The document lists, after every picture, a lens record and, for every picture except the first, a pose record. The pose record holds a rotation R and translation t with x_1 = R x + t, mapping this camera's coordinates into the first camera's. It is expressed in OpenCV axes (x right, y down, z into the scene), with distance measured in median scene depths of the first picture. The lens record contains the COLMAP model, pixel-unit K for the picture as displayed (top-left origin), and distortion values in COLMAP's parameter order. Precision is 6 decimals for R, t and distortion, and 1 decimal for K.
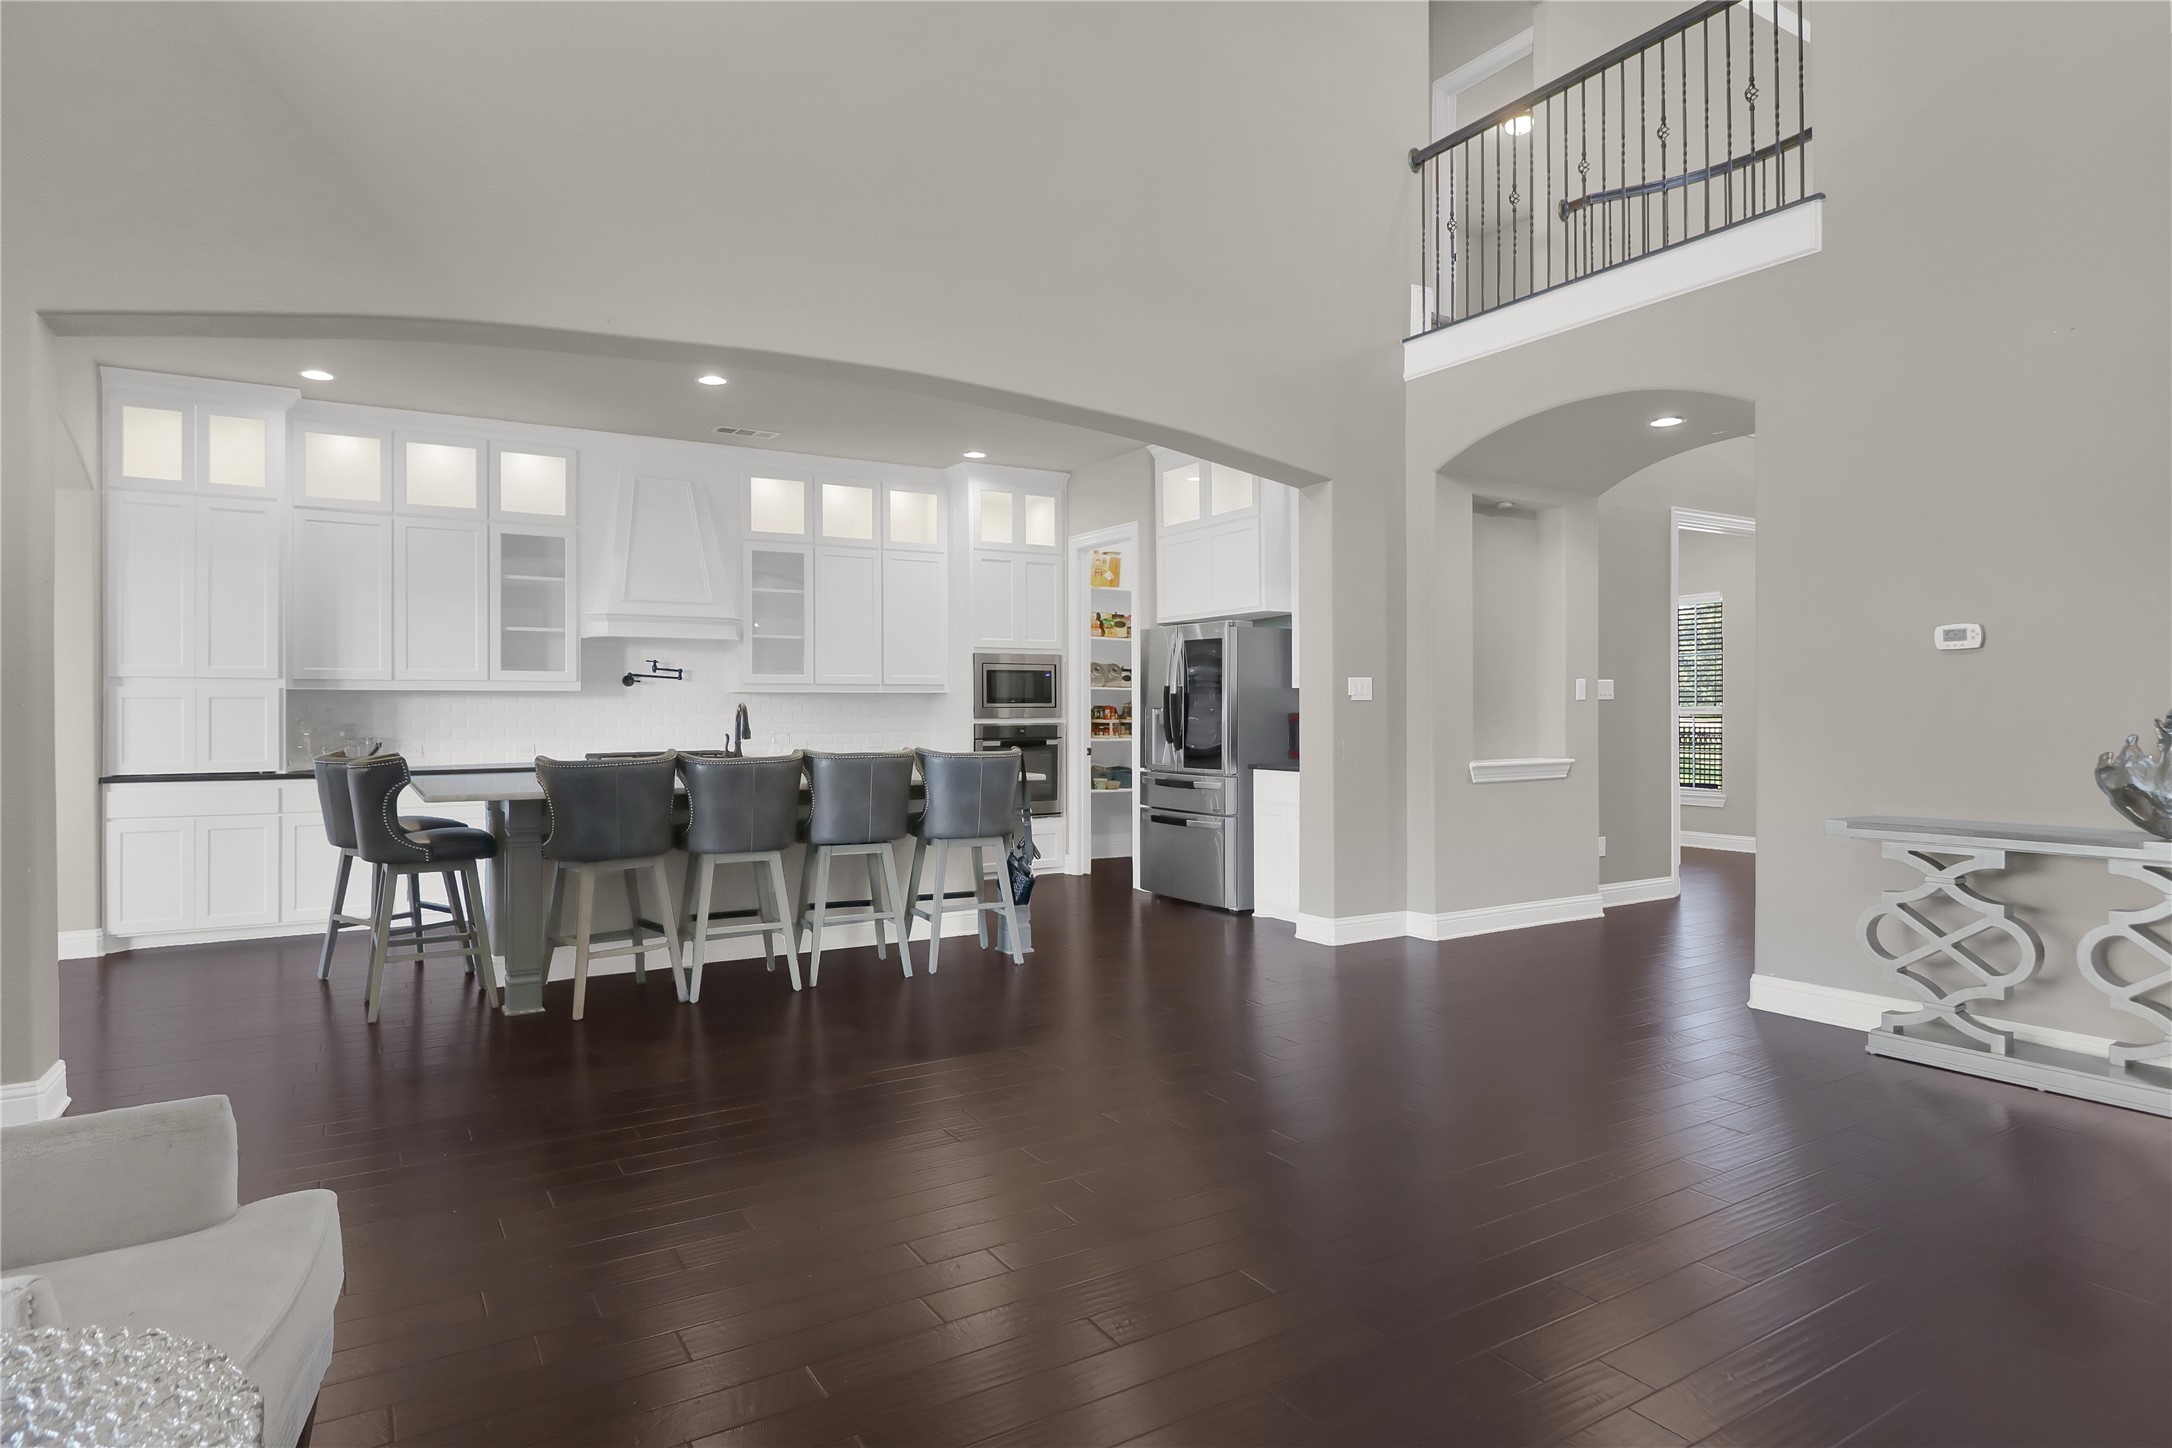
lens RADIAL K [[1195.9, 0, 1082.3], [0, 1195.9, 704.5], [0, 0, 1]] dist [-0.000083, -0.009250]
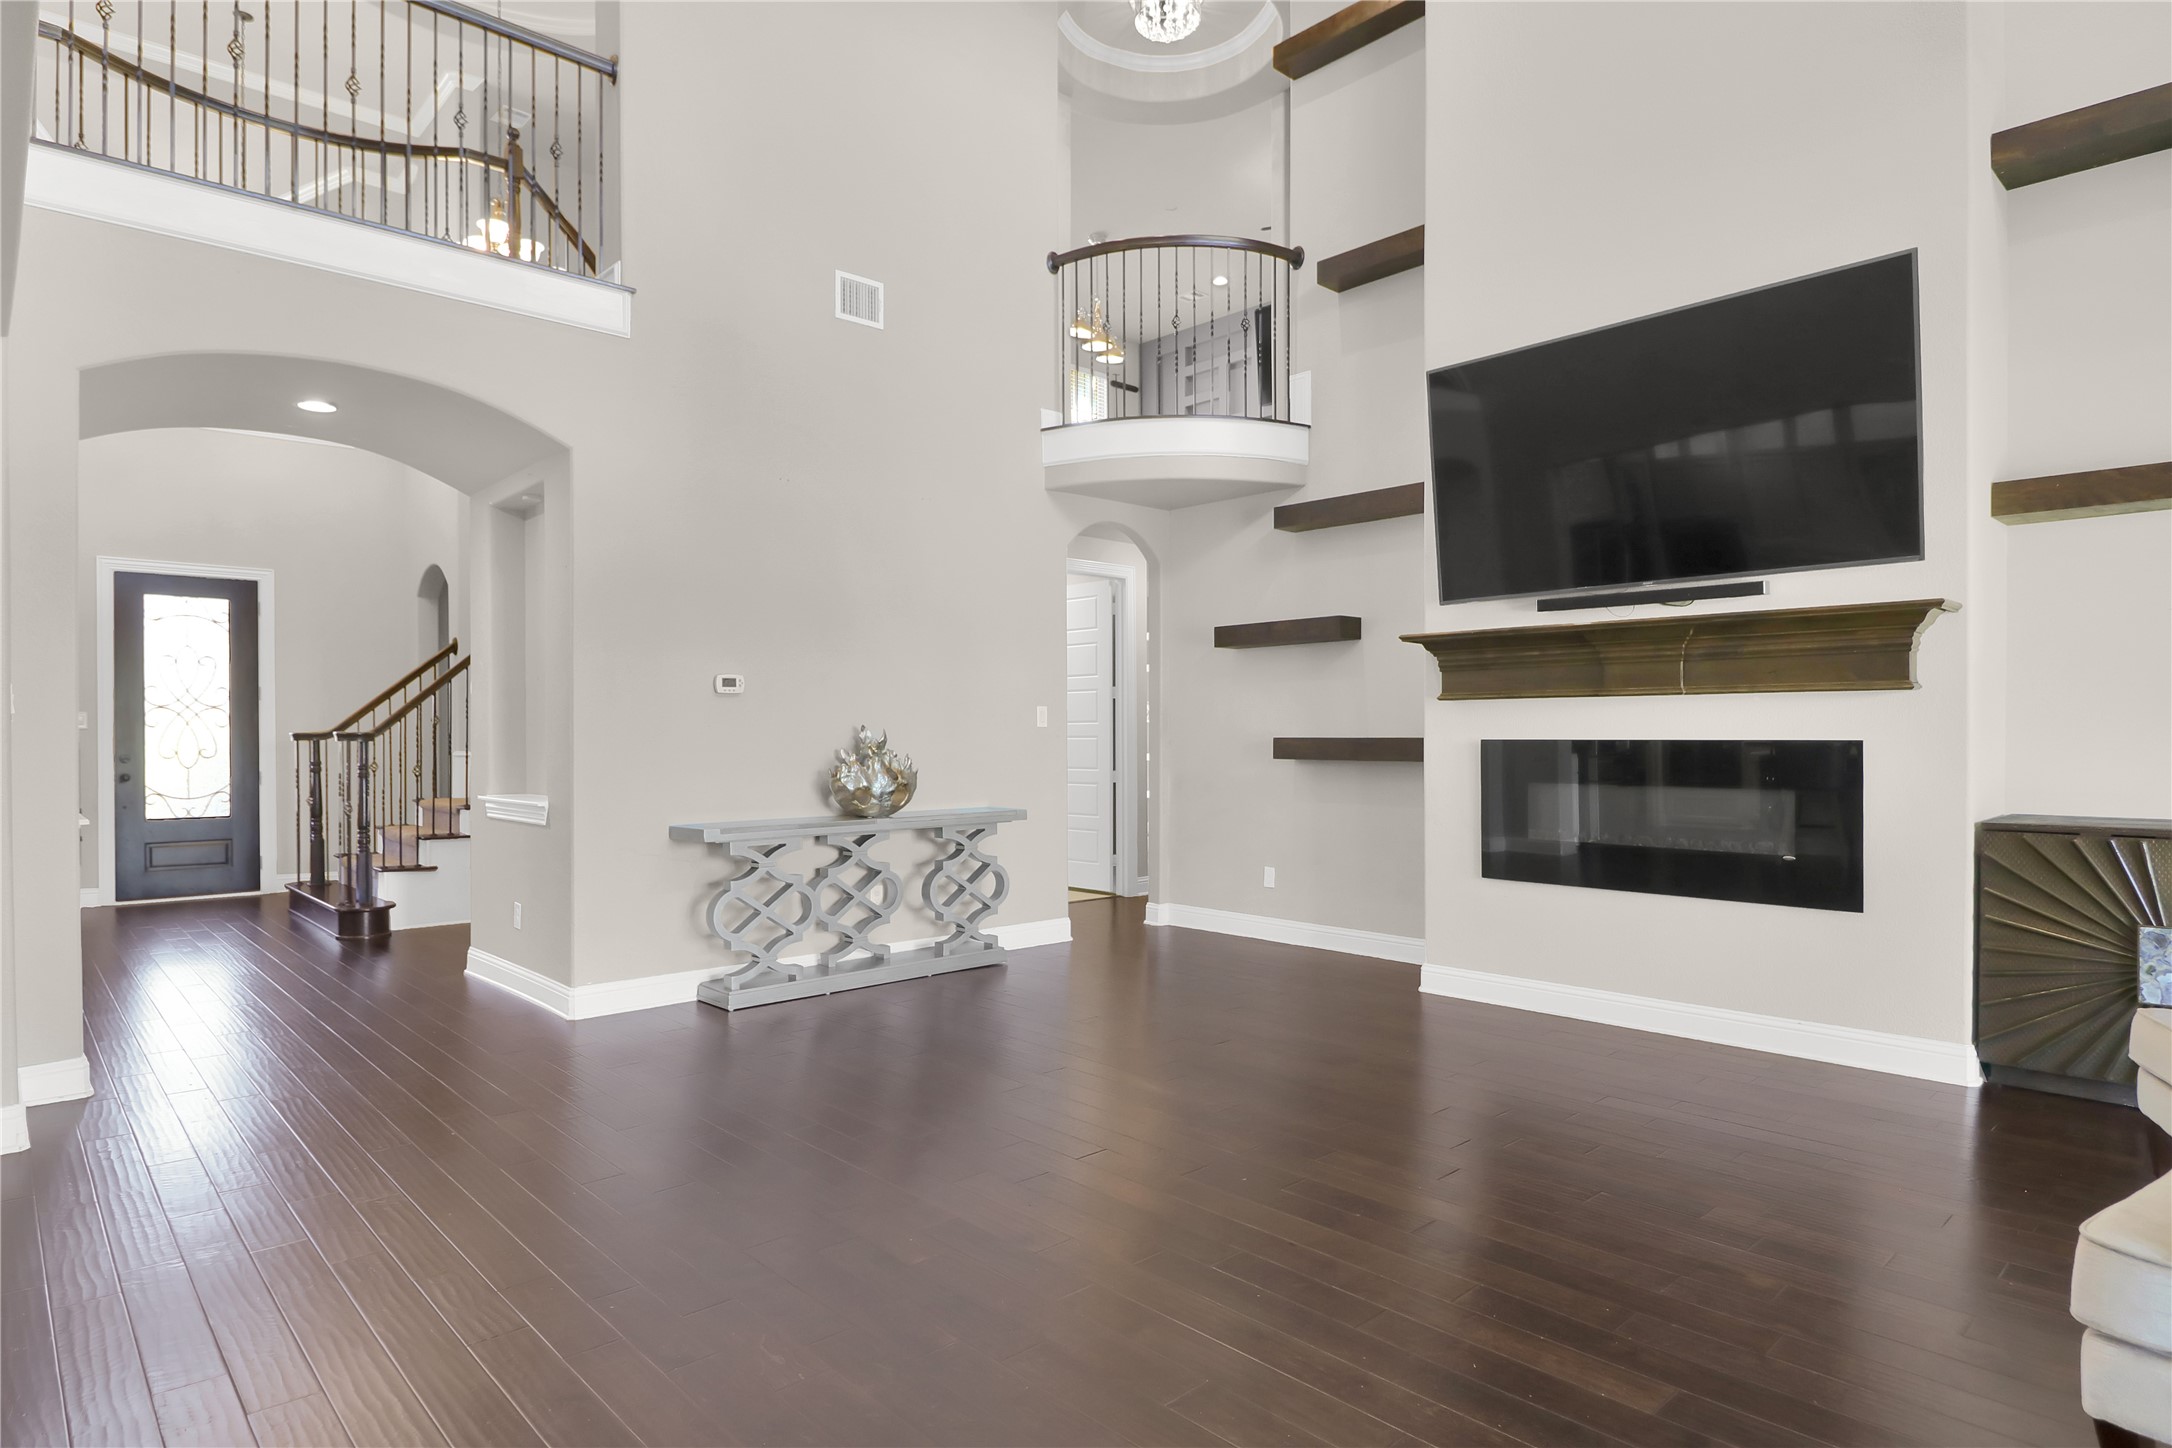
lens RADIAL K [[1195.9, 0, 1053.3], [0, 1195.9, 732.0], [0, 0, 1]] dist [-0.000083, -0.009250]
pose [[-0.188974, 0.004527, 0.981972, -0.364203], [-0.003407, 0.999980, -0.005265, 0.001436], [-0.981976, -0.004341, -0.188955, 0.514037]]
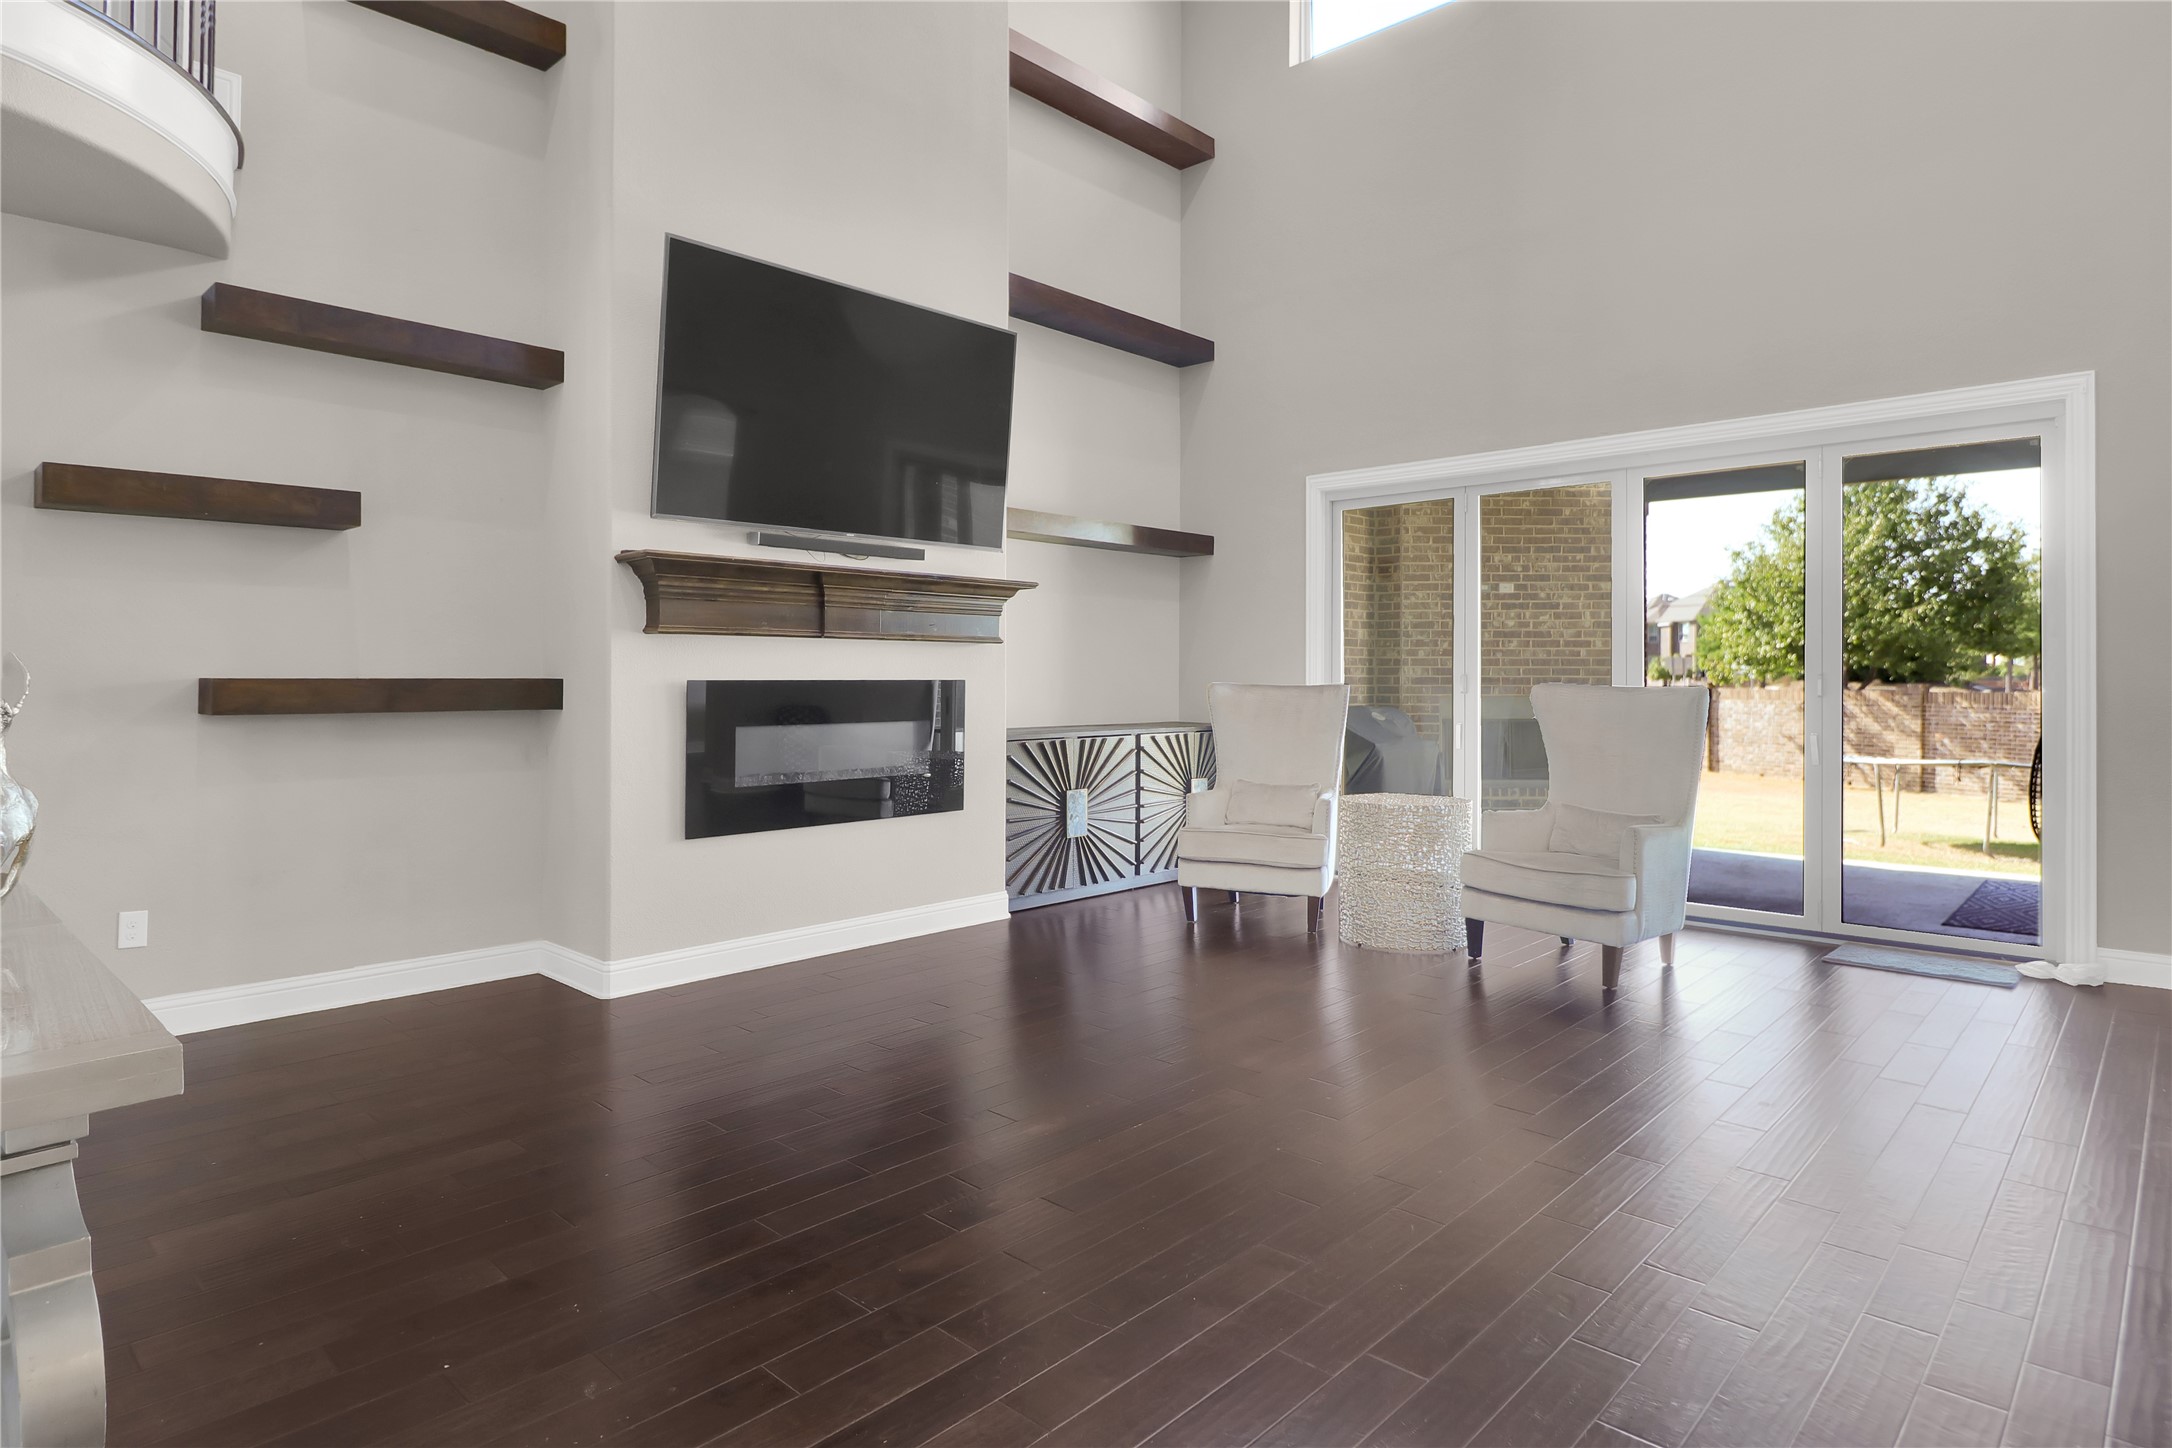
lens RADIAL K [[1195.9, 0, 1089.3], [0, 1195.9, 665.3], [0, 0, 1]] dist [-0.000083, -0.009250]
pose [[-0.963841, -0.000199, -0.266478, 0.260795], [0.003168, 0.999921, -0.012204, 0.001974], [0.266459, -0.012607, -0.963764, 0.784957]]
